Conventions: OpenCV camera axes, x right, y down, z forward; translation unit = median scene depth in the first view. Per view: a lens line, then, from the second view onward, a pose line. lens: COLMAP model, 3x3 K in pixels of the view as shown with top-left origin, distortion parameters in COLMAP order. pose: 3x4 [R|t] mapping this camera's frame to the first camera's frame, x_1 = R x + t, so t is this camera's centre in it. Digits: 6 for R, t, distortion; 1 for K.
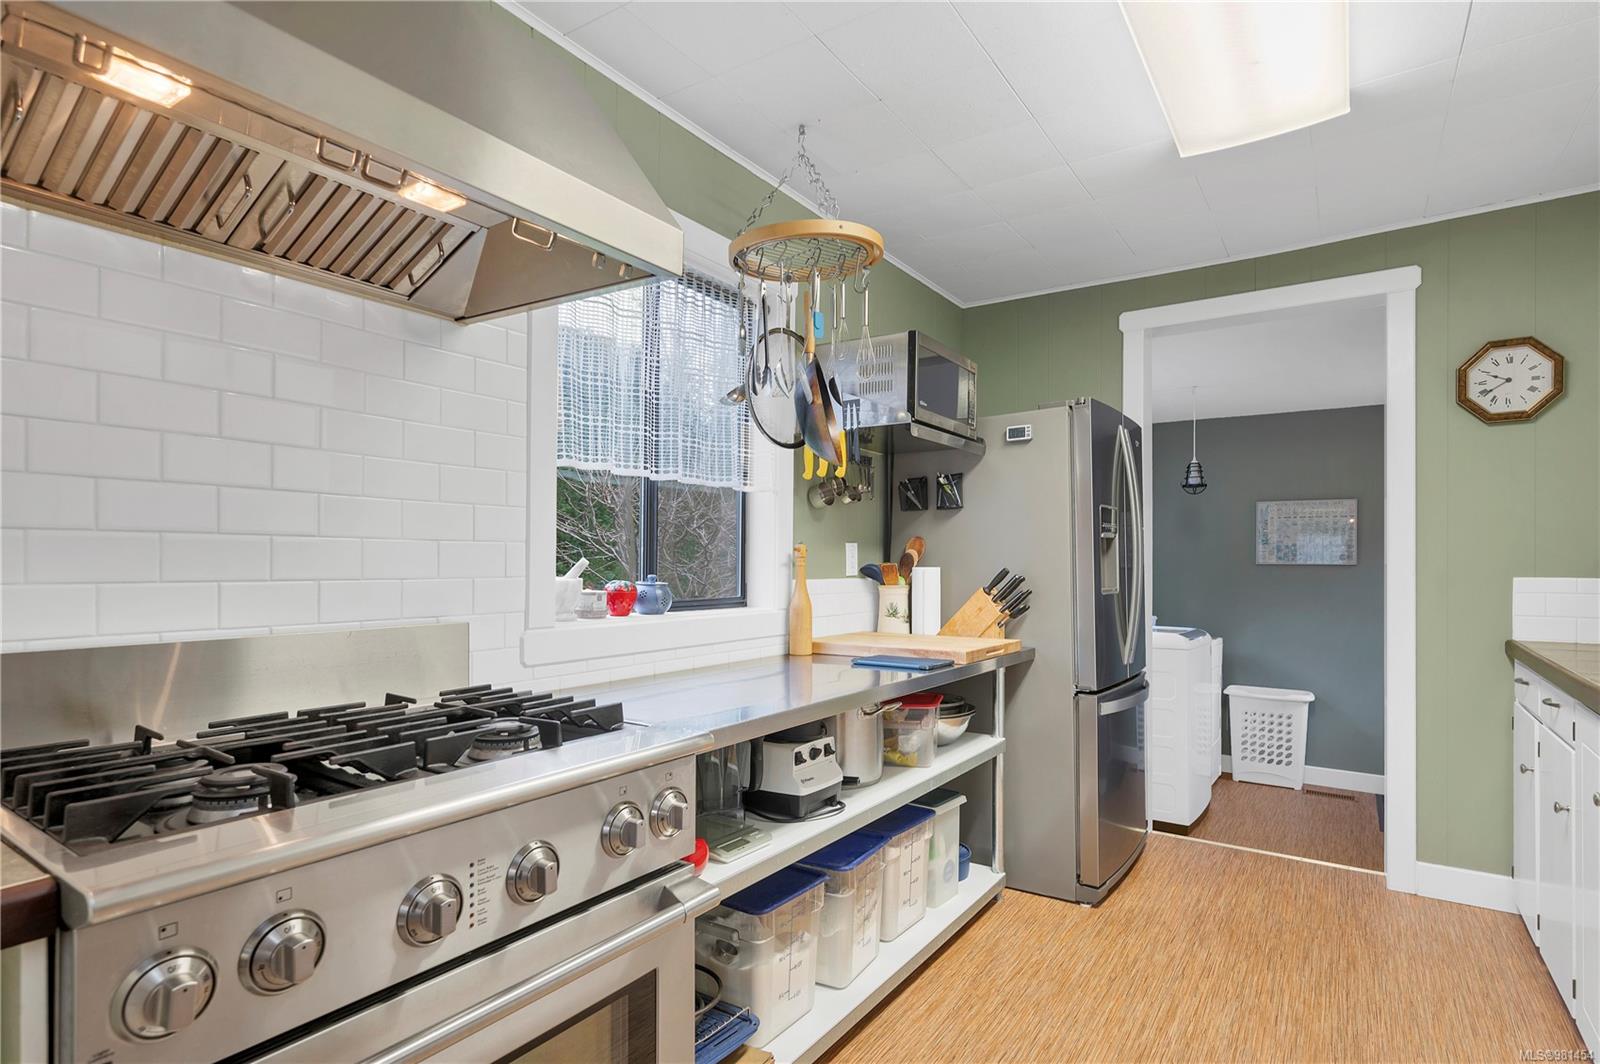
lens RADIAL K [[802.7, 0, 802.3], [0, 802.7, 563.2], [0, 0, 1]] dist [-0.000244, -0.000006]
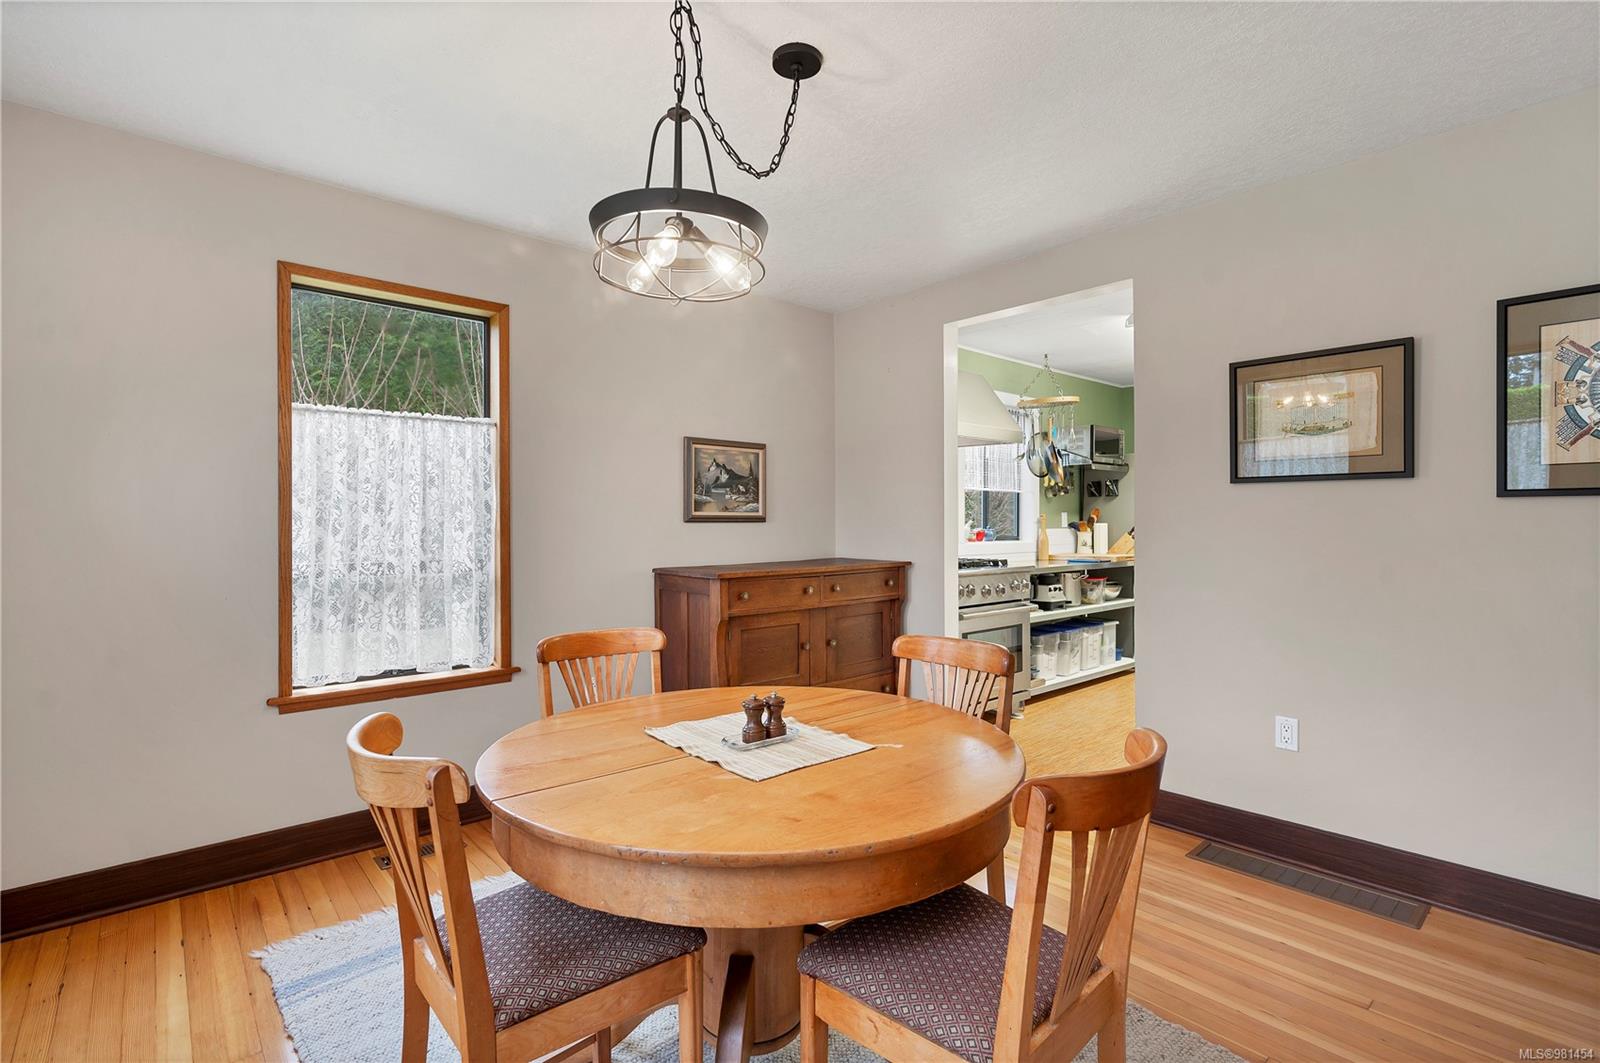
lens RADIAL K [[741.4, 0, 800.0], [0, 741.4, 531.5], [0, 0, 1]] dist [0.002518, 0.000081]
pose [[0.967946, -0.008657, -0.251010, -0.150569], [0.011129, 0.999903, 0.008429, 0.002120], [0.250912, -0.010952, 0.967948, -1.334017]]
